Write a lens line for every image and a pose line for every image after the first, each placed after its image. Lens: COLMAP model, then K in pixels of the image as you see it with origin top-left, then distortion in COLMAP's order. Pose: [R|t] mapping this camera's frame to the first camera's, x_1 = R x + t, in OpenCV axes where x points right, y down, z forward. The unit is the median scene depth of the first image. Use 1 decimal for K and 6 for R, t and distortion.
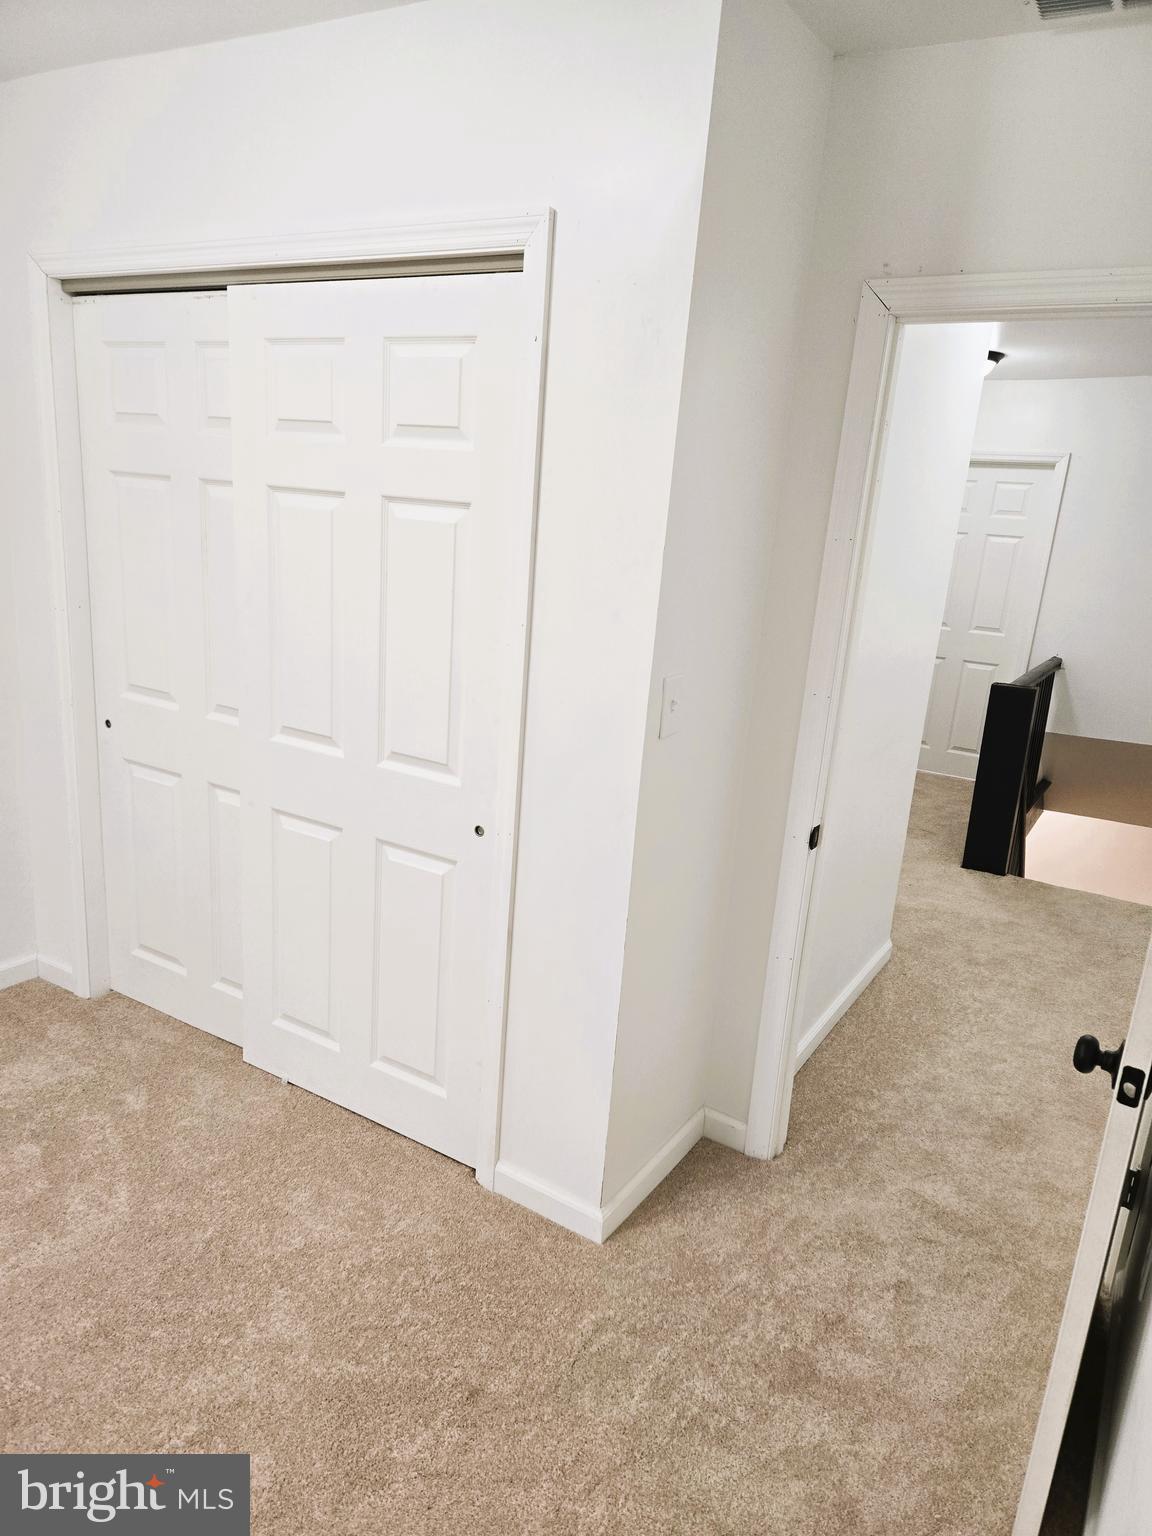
lens RADIAL K [[1033.7, 0, 568.8], [0, 1033.7, 780.5], [0, 0, 1]] dist [0.054495, -0.039571]
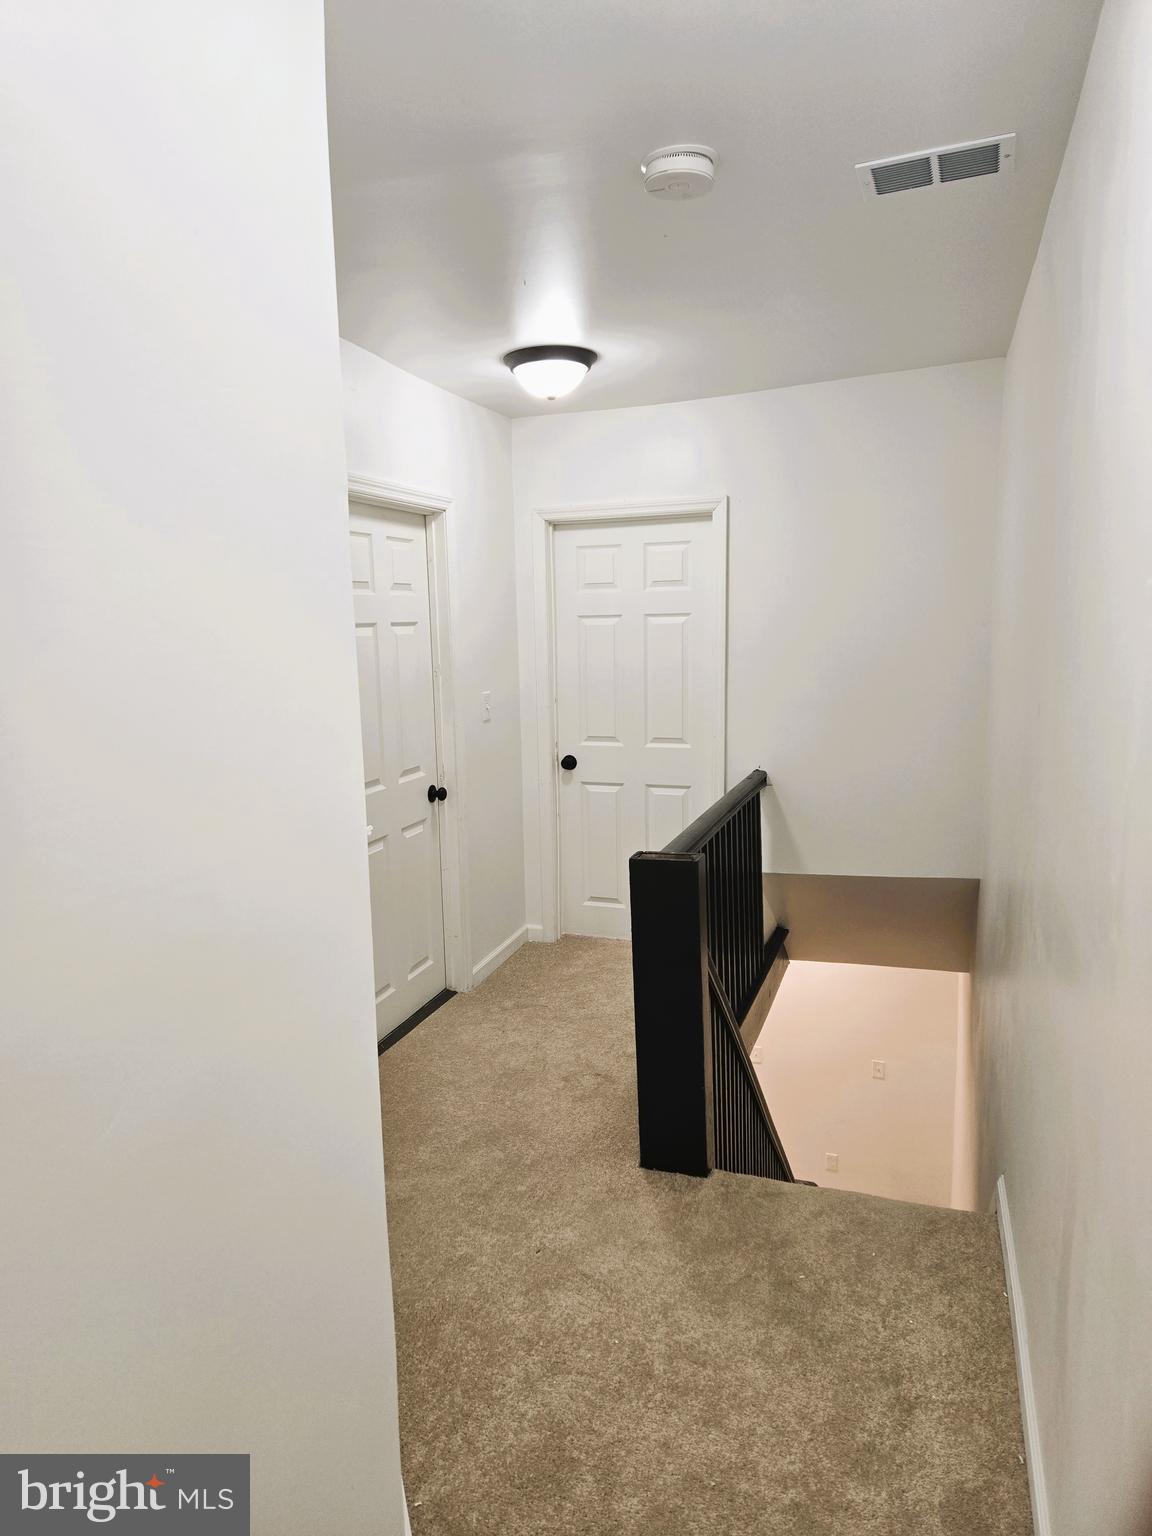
lens RADIAL K [[1033.7, 0, 573.2], [0, 1033.7, 763.1], [0, 0, 1]] dist [0.054495, -0.039571]
pose [[0.972929, -0.119022, 0.198100, 0.208011], [0.141446, 0.984558, -0.103140, -0.069666], [-0.182765, 0.128368, 0.974740, 0.336858]]
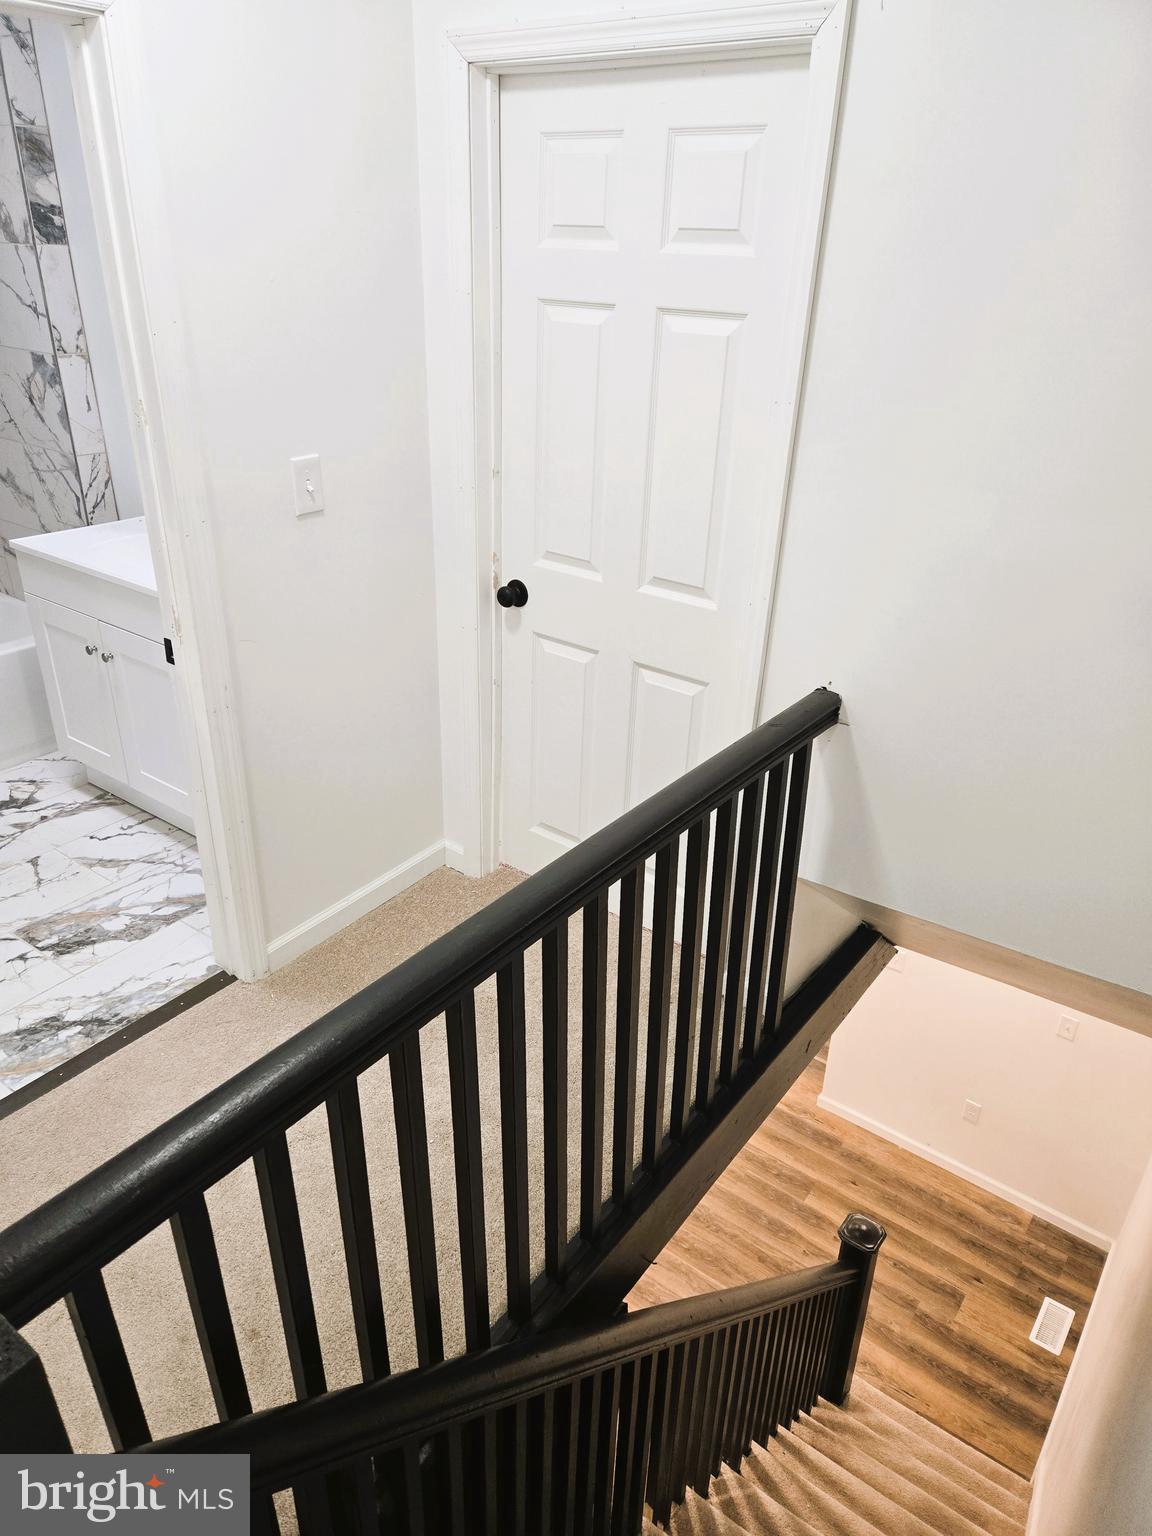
lens RADIAL K [[1033.7, 0, 586.5], [0, 1033.7, 781.2], [0, 0, 1]] dist [0.054495, -0.039571]
pose [[0.996132, 0.003926, -0.087777, 0.433375], [0.014374, 0.978261, 0.206876, -0.165985], [0.086681, -0.207338, 0.974422, 0.678261]]
